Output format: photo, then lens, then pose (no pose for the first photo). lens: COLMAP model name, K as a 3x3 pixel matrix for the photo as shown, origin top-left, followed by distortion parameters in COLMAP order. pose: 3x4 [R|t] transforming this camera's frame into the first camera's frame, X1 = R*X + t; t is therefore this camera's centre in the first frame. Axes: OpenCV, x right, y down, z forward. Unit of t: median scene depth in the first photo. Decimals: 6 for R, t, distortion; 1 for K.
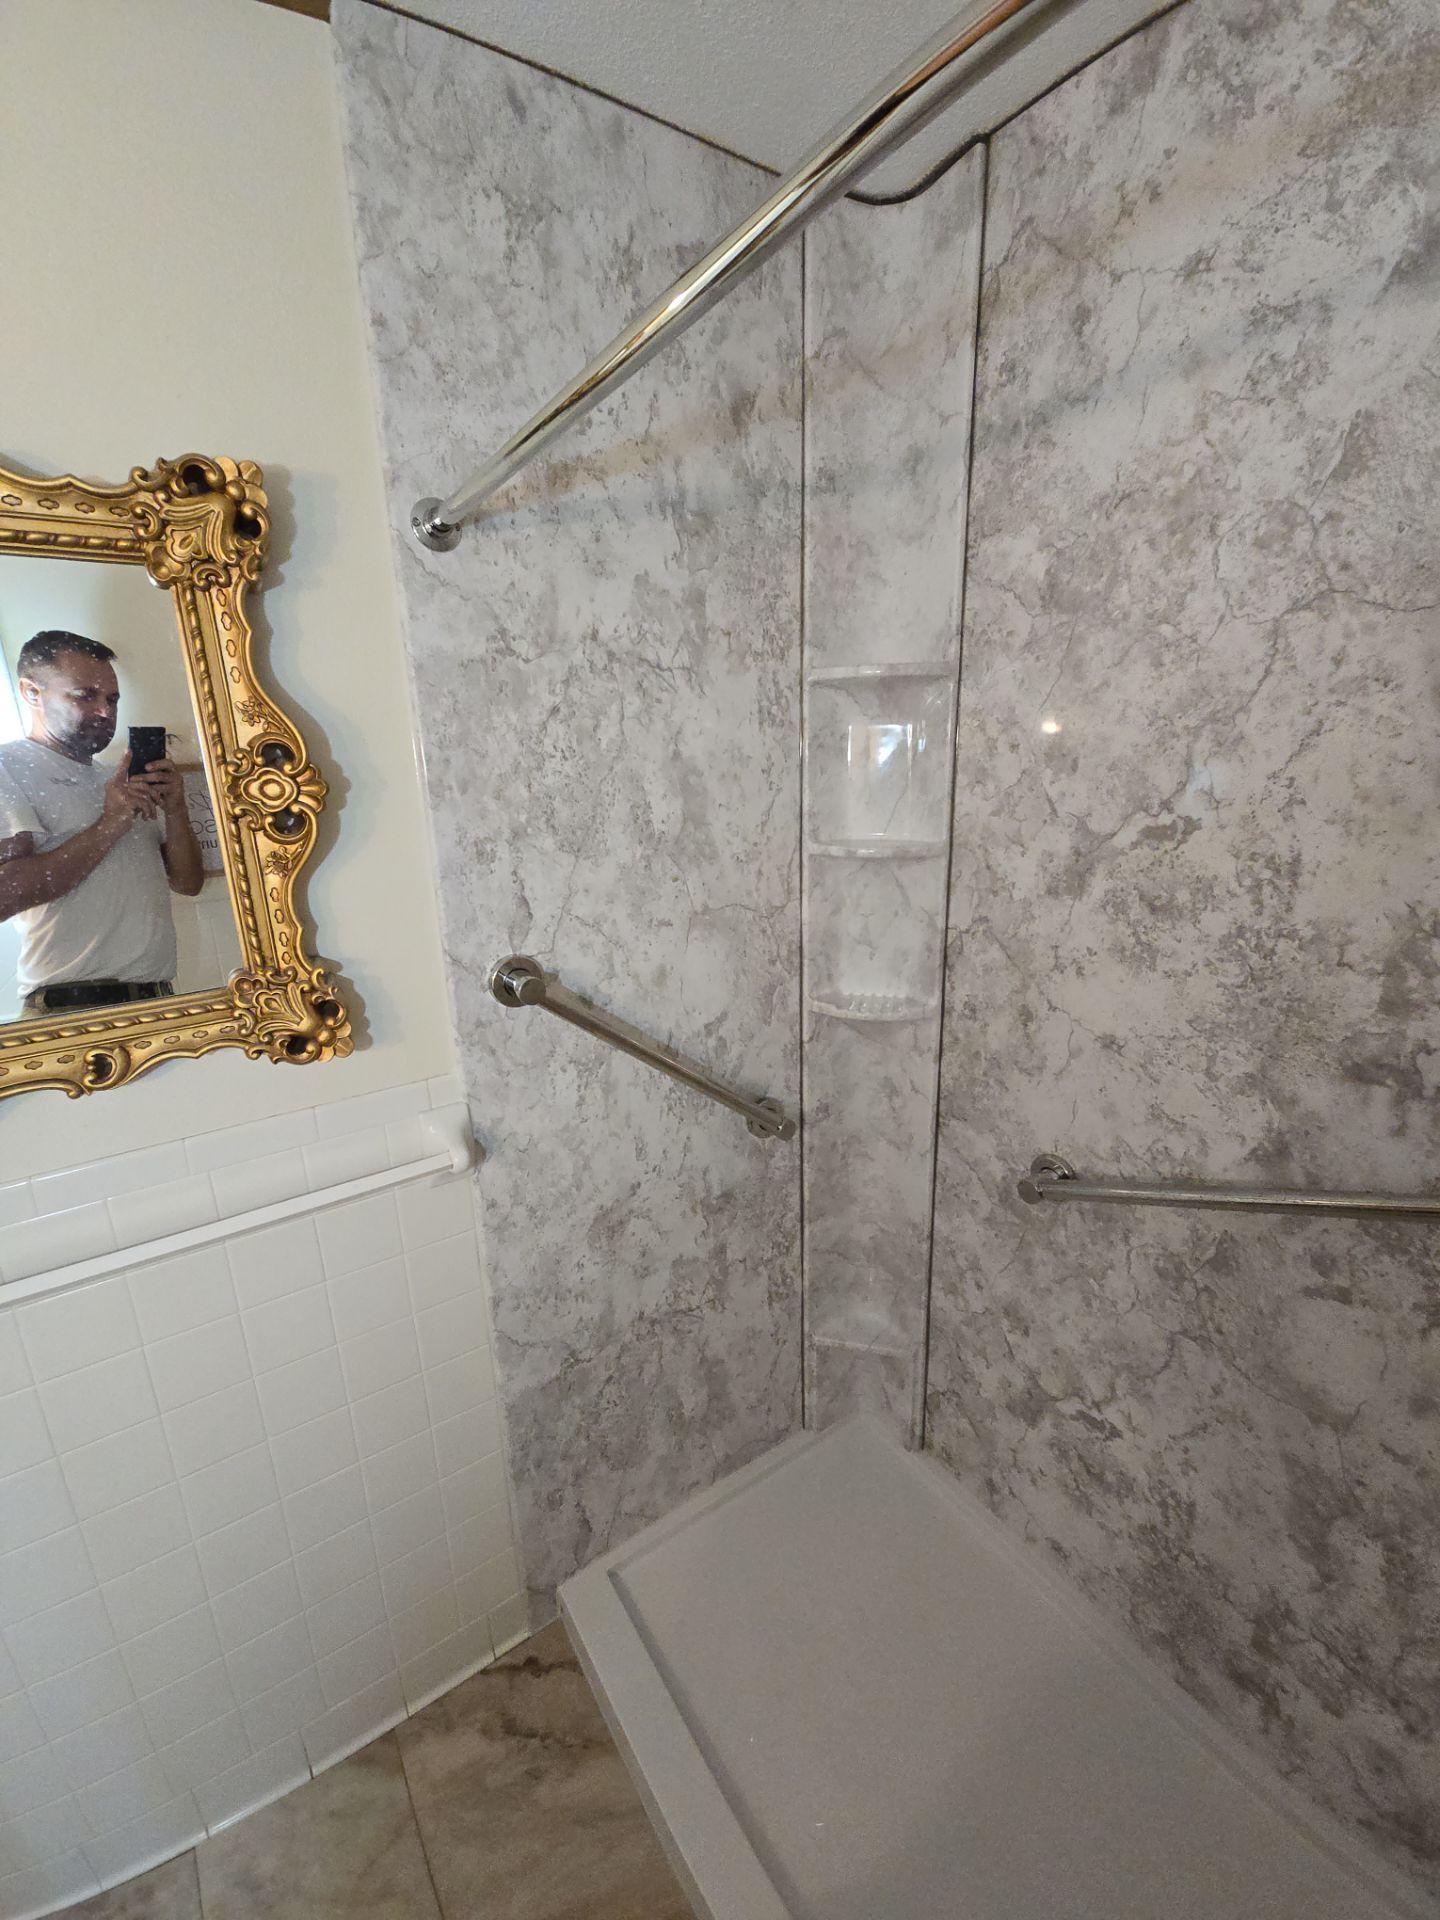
lens RADIAL K [[777.1, 0, 712.1], [0, 777.1, 951.1], [0, 0, 1]] dist [0.008800, -0.005806]
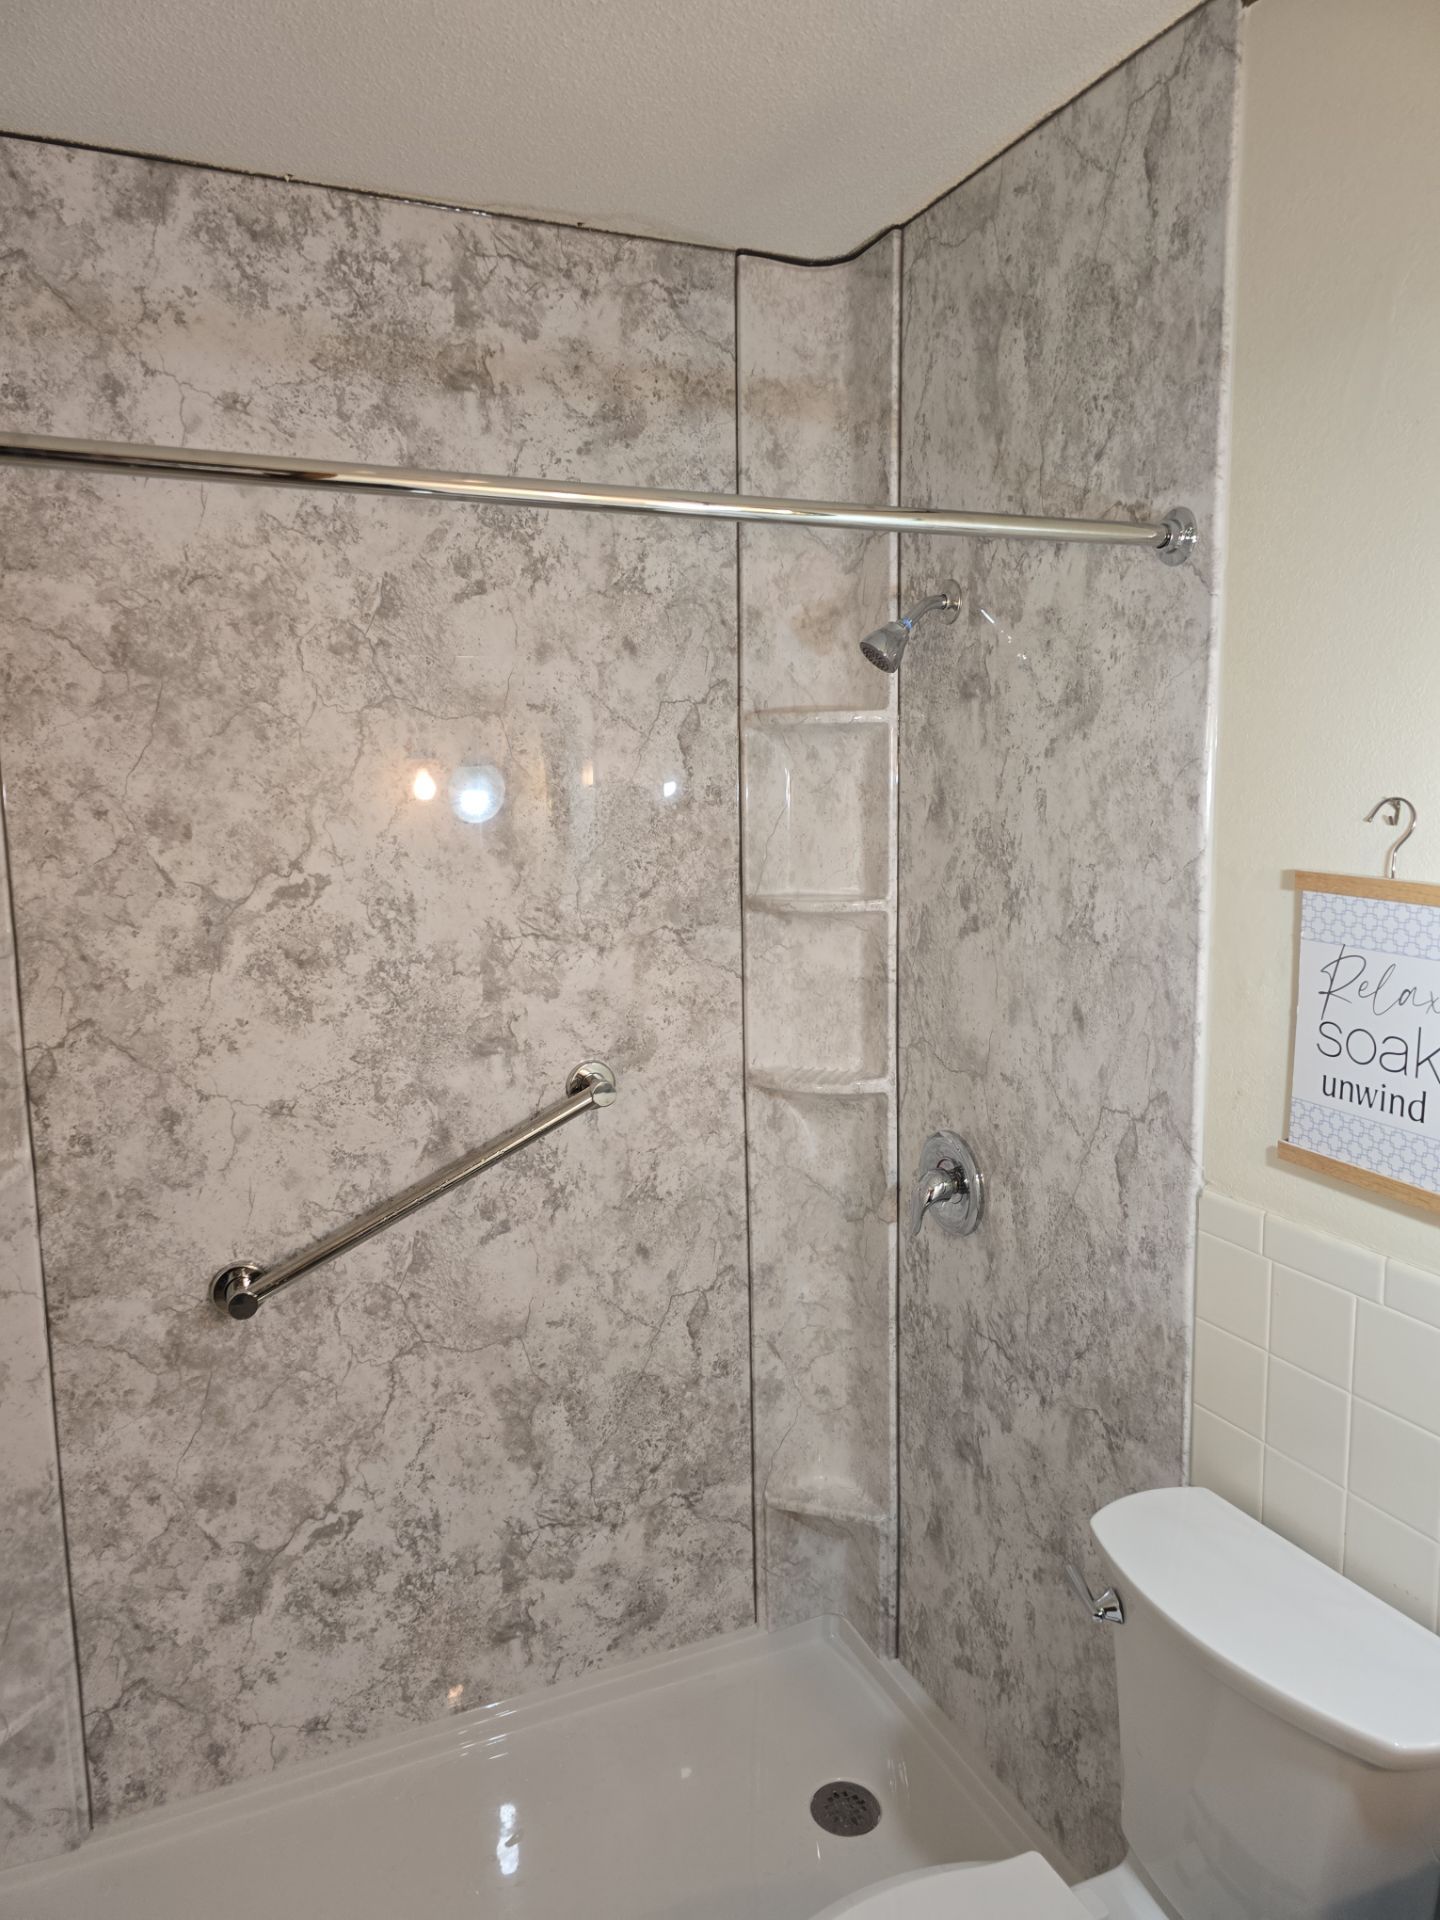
lens RADIAL K [[1288.0, 0, 723.0], [0, 1288.0, 953.7], [0, 0, 1]] dist [0.060723, -0.051966]
pose [[0.168547, -0.110993, 0.979425, -0.967361], [0.260349, 0.963366, 0.064371, -0.029116], [-0.950689, 0.244143, 0.191269, 0.116264]]
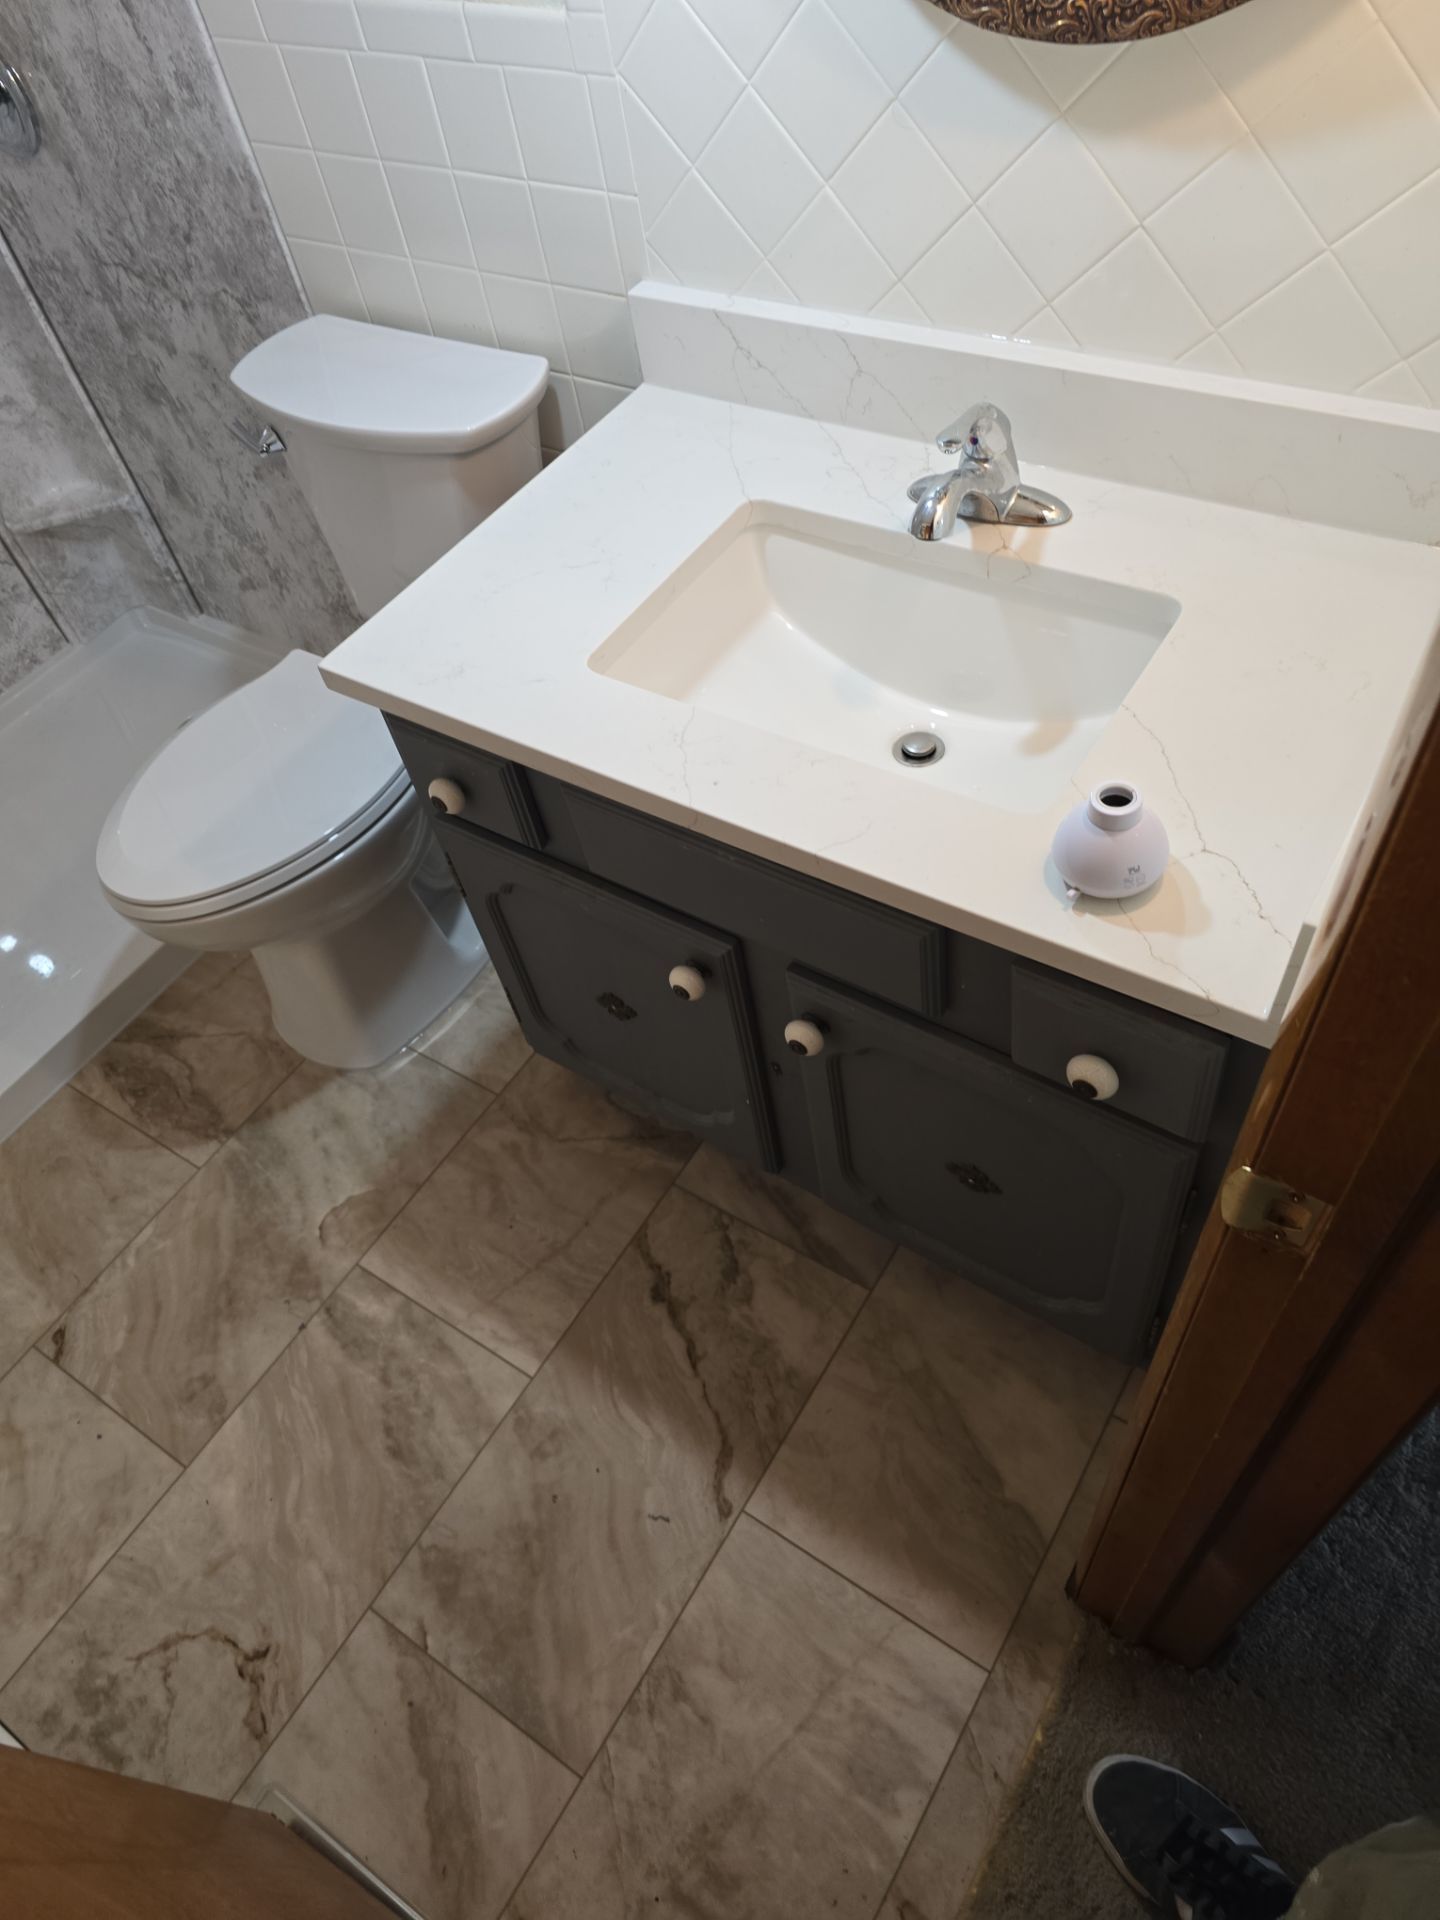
lens RADIAL K [[1282.4, 0, 728.5], [0, 1282.4, 965.6], [0, 0, 1]] dist [0.057504, -0.057447]
pose [[-0.392891, -0.671911, 0.627832, -1.228080], [0.358948, 0.516519, 0.777409, 0.111526], [-0.846636, 0.530796, 0.038246, -0.013766]]
